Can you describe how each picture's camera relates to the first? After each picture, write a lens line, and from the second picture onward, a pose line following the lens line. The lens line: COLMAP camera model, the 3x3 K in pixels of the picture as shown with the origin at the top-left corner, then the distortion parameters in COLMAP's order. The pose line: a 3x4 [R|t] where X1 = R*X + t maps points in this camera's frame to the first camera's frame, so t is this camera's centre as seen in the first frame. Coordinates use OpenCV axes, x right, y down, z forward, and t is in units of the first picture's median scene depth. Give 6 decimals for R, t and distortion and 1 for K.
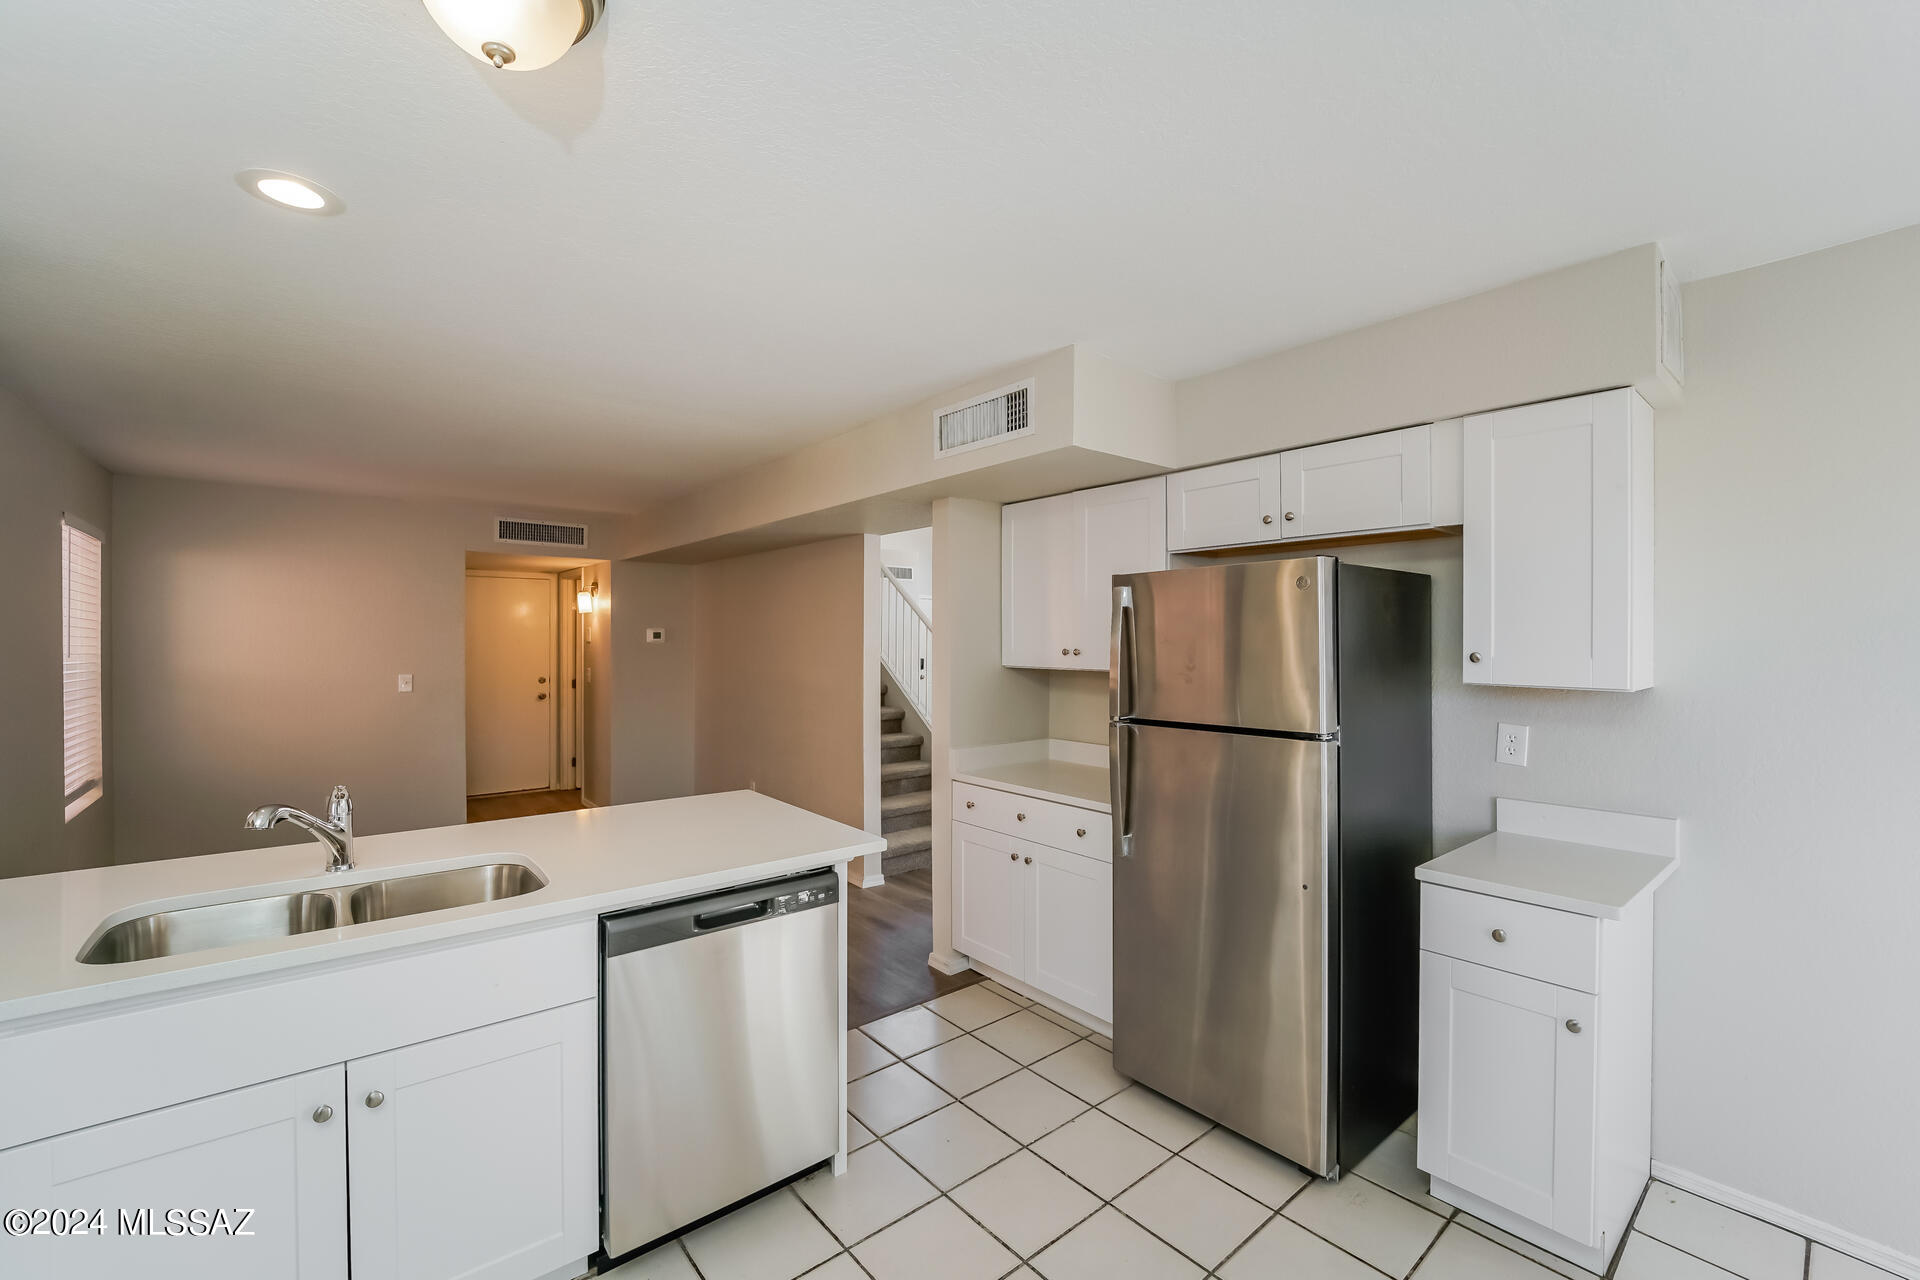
lens RADIAL K [[810.8, 0, 943.6], [0, 810.8, 637.5], [0, 0, 1]] dist [0.002252, 0.000199]
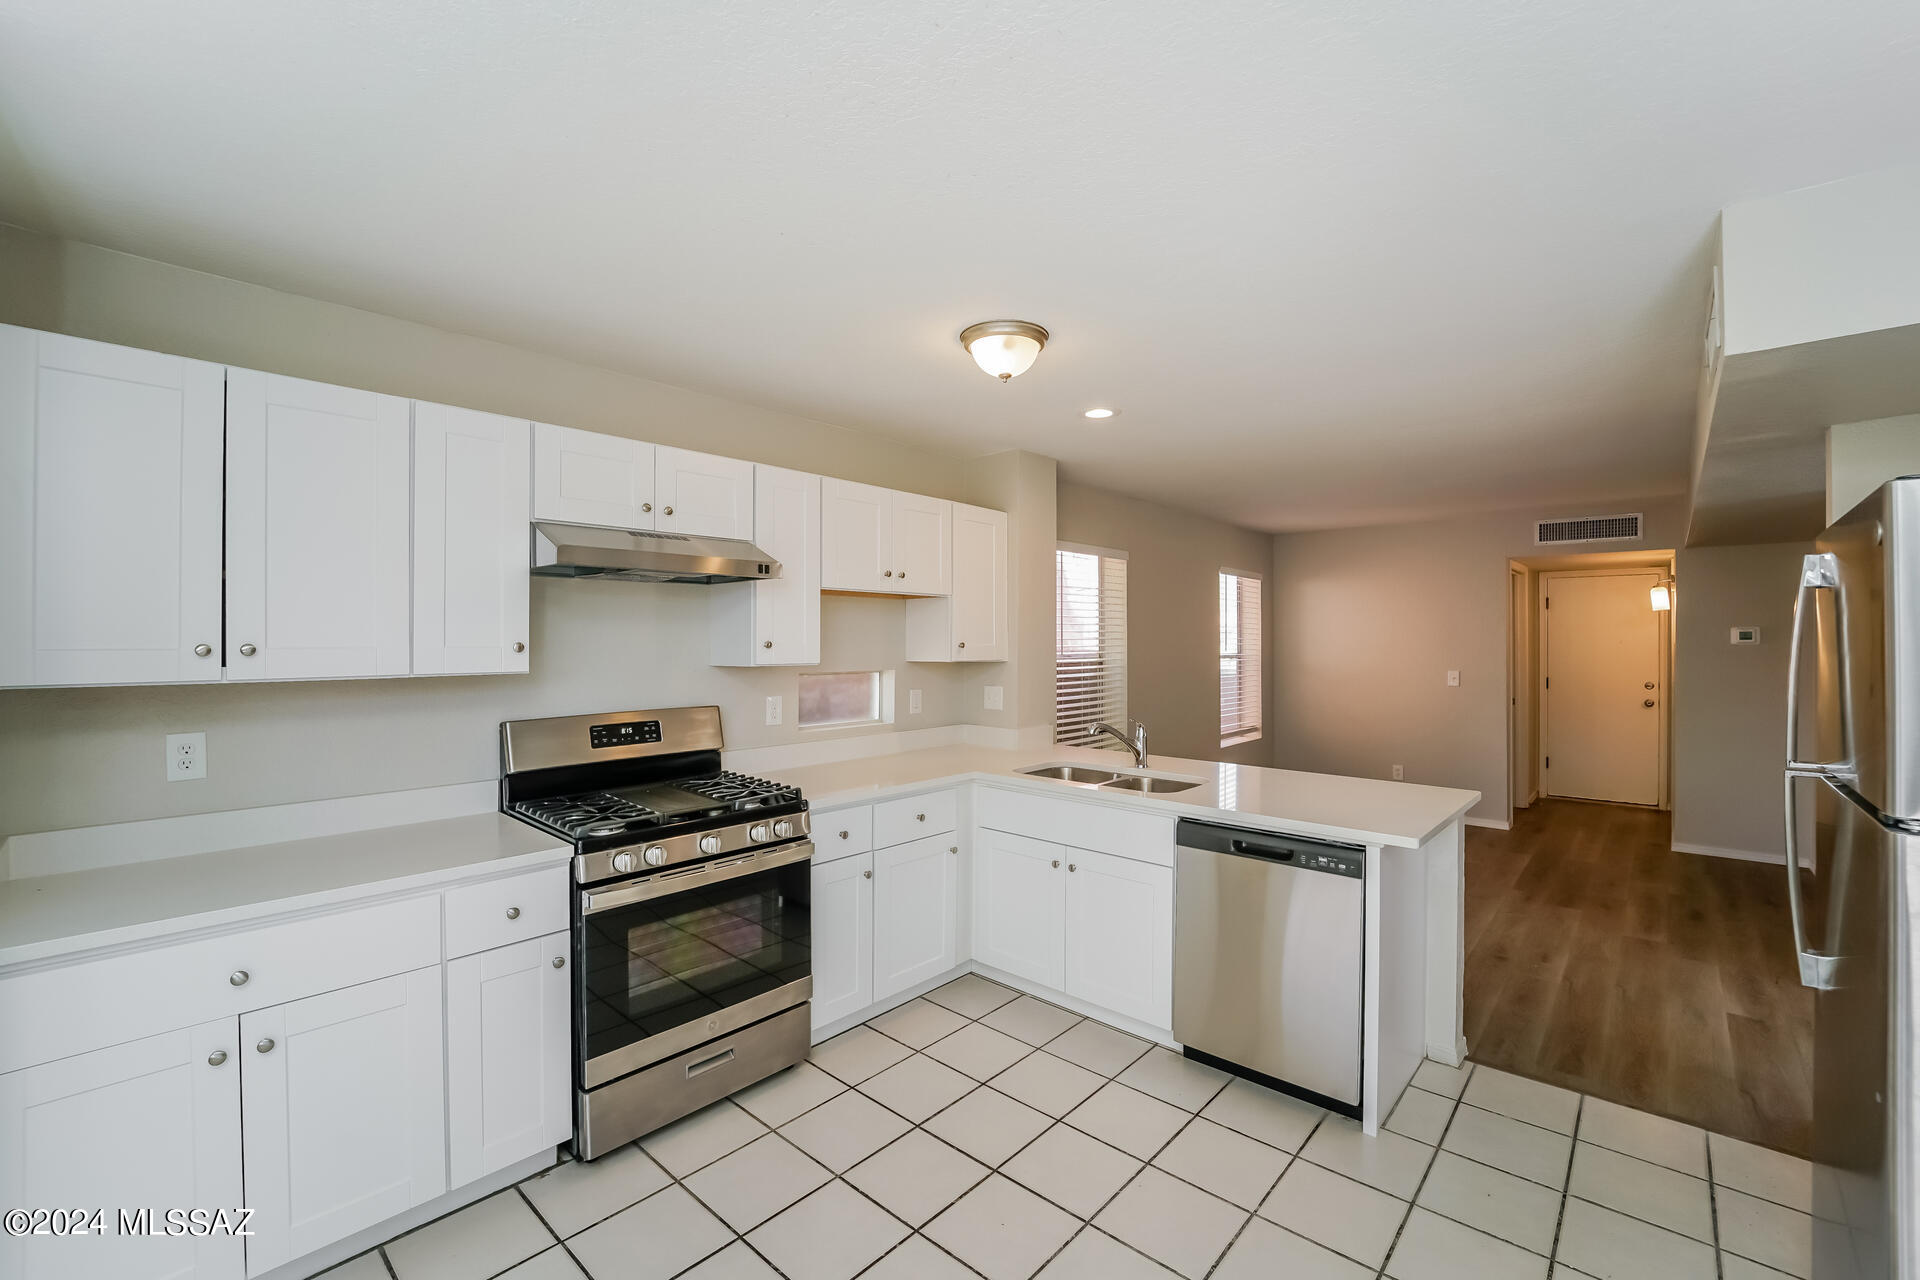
lens RADIAL K [[810.8, 0, 943.6], [0, 810.8, 637.5], [0, 0, 1]] dist [0.002252, 0.000199]
pose [[0.161062, -0.000968, -0.986944, 0.435282], [0.001920, 0.999998, -0.000668, -0.002957], [0.986942, -0.001787, 0.161064, 0.126185]]
